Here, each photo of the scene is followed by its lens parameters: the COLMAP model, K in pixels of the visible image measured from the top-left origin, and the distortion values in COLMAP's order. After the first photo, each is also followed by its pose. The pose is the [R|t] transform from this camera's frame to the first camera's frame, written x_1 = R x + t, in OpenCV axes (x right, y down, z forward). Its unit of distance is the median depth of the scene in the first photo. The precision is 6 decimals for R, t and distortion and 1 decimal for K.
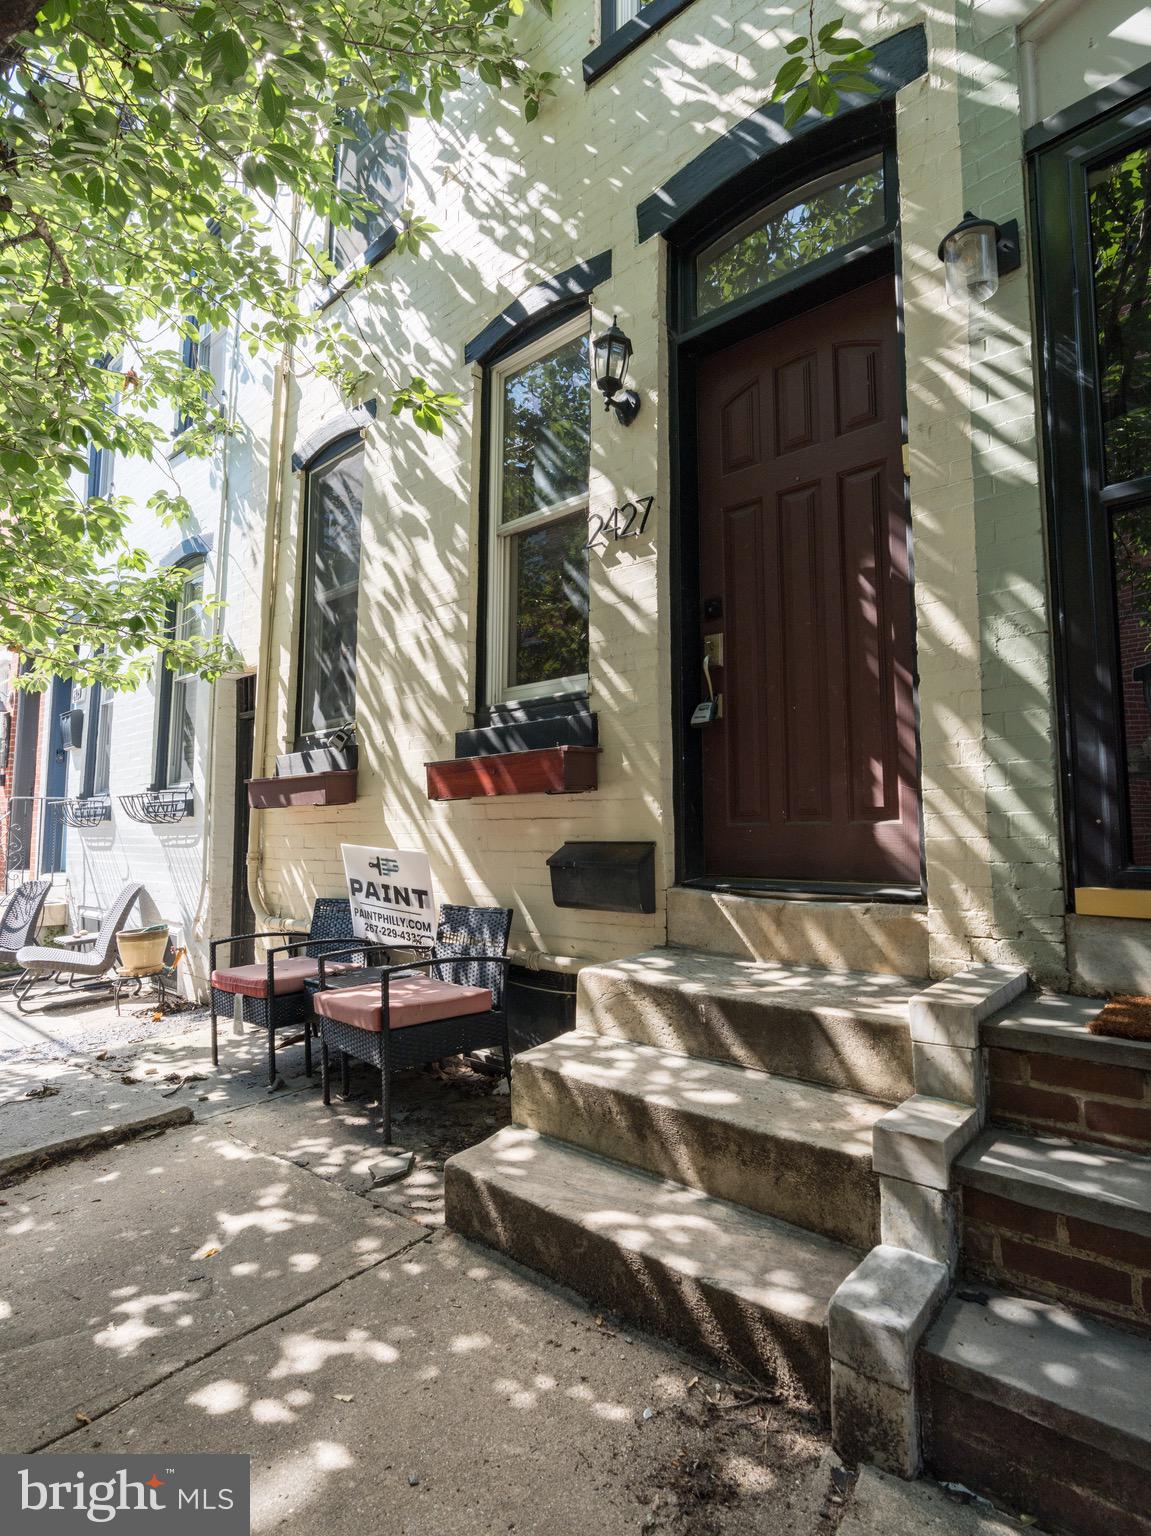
lens RADIAL K [[762.1, 0, 575.5], [0, 762.1, 768.0], [0, 0, 1]] dist [-0.001565, 0.000953]
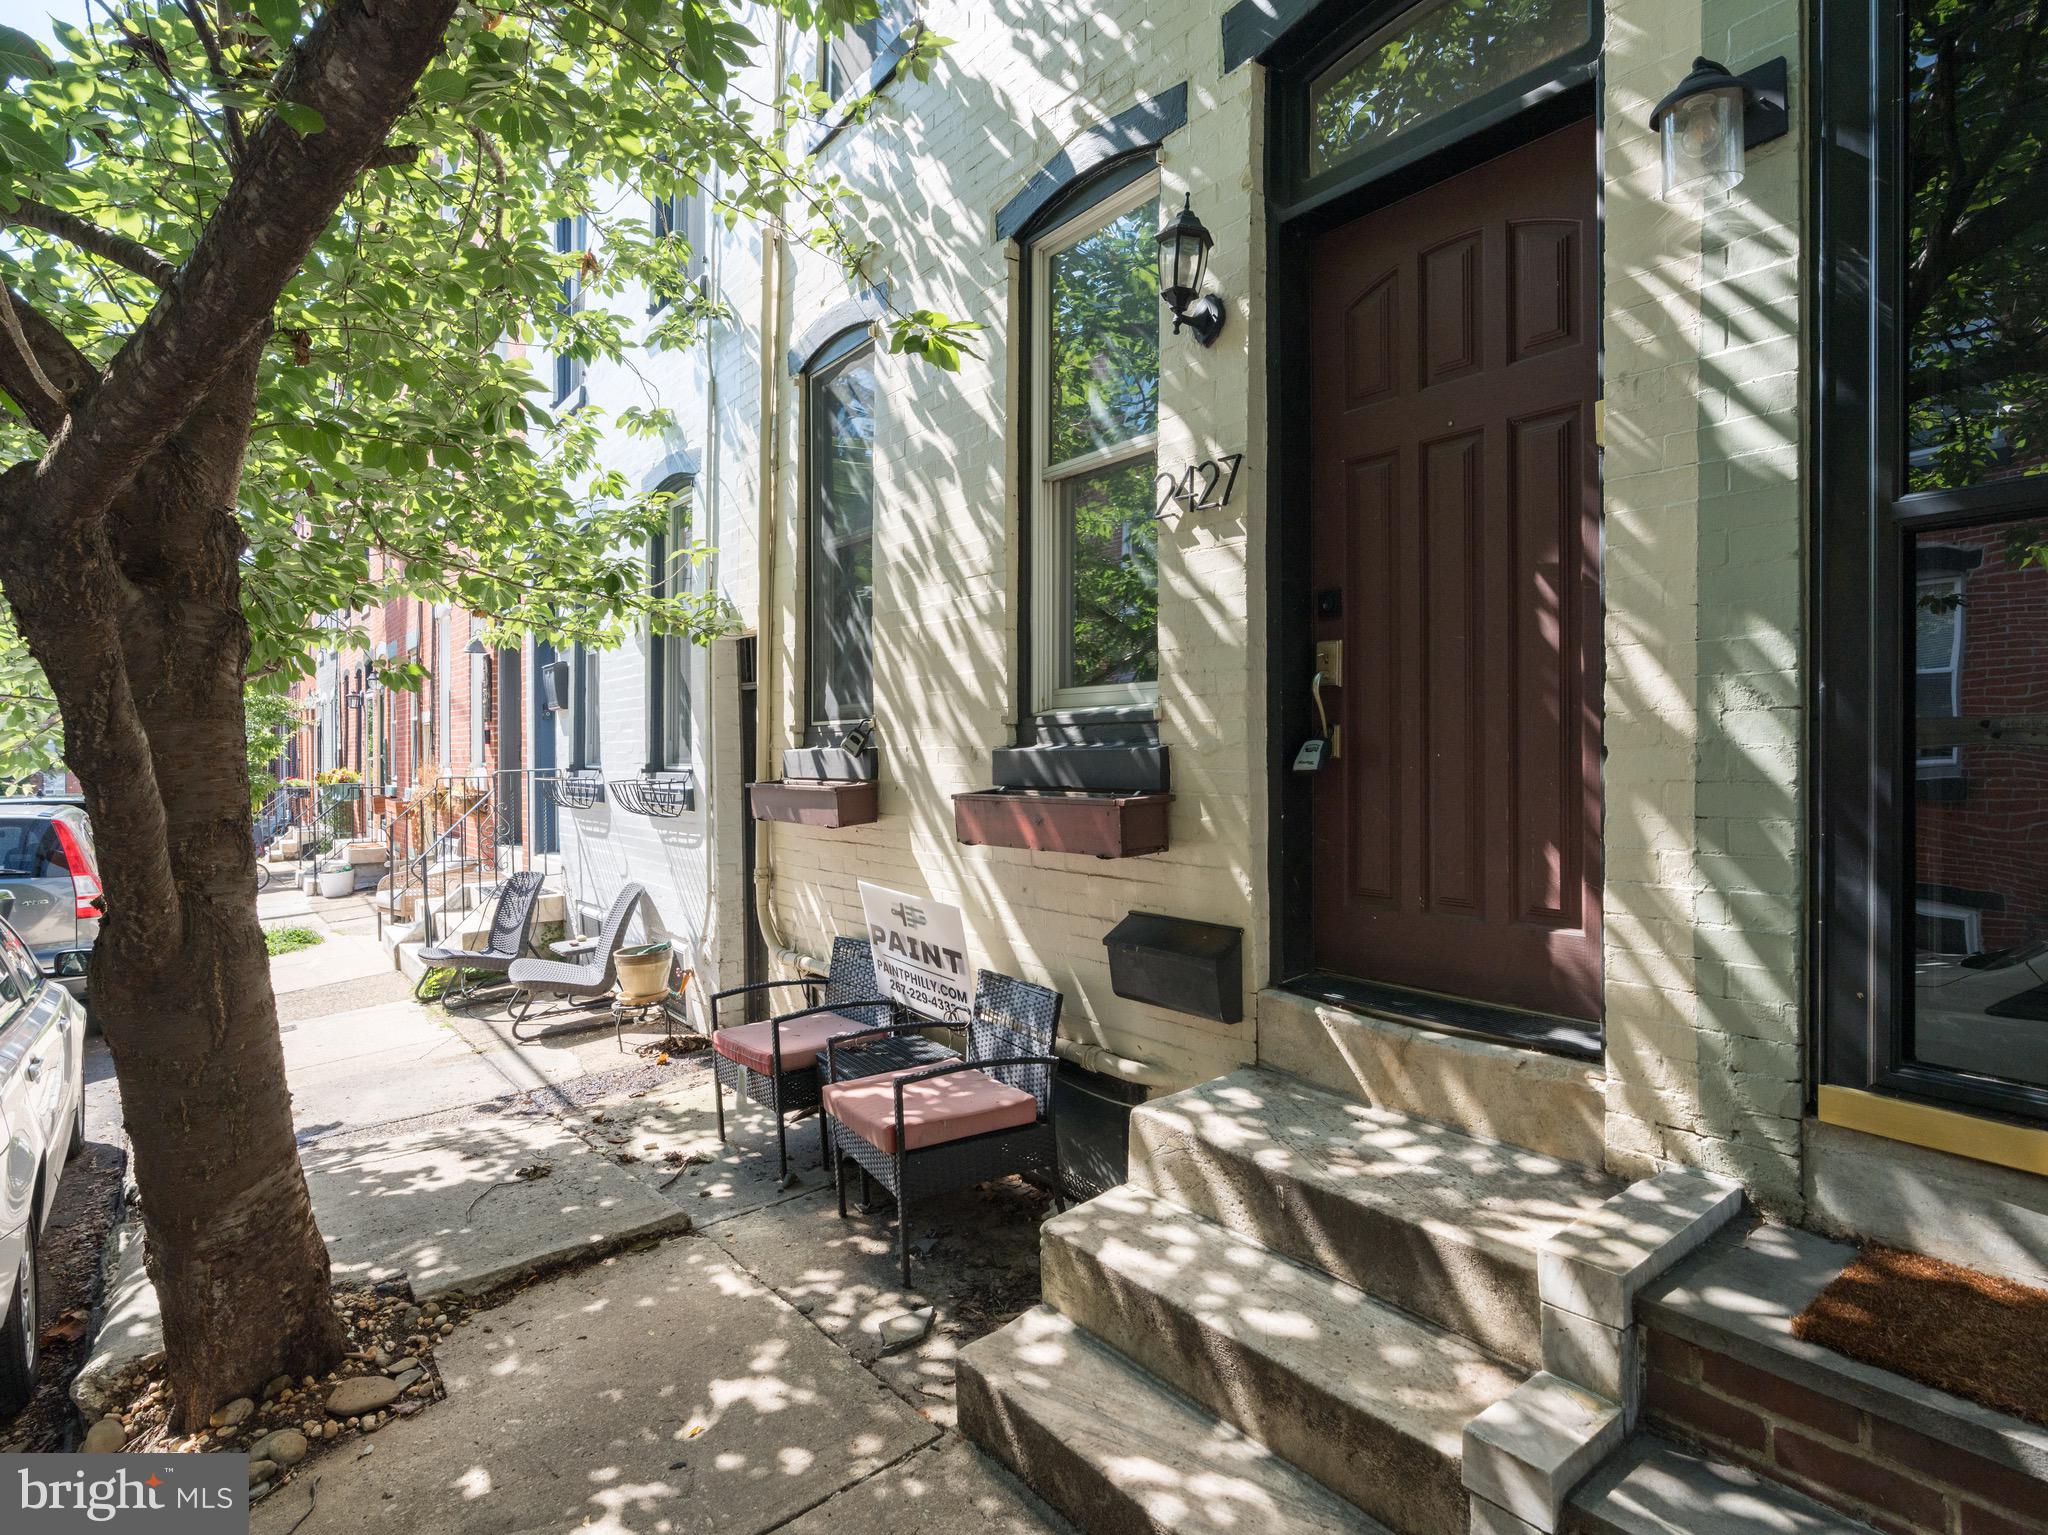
lens RADIAL K [[1038.9, 0, 1024.0], [0, 1038.9, 767.5], [0, 0, 1]] dist [0.001201, -0.001155]
pose [[0.984361, -0.002376, -0.176149, 0.069096], [0.018723, 0.995657, 0.091198, -0.149364], [0.175167, -0.093070, 0.980130, -0.021848]]
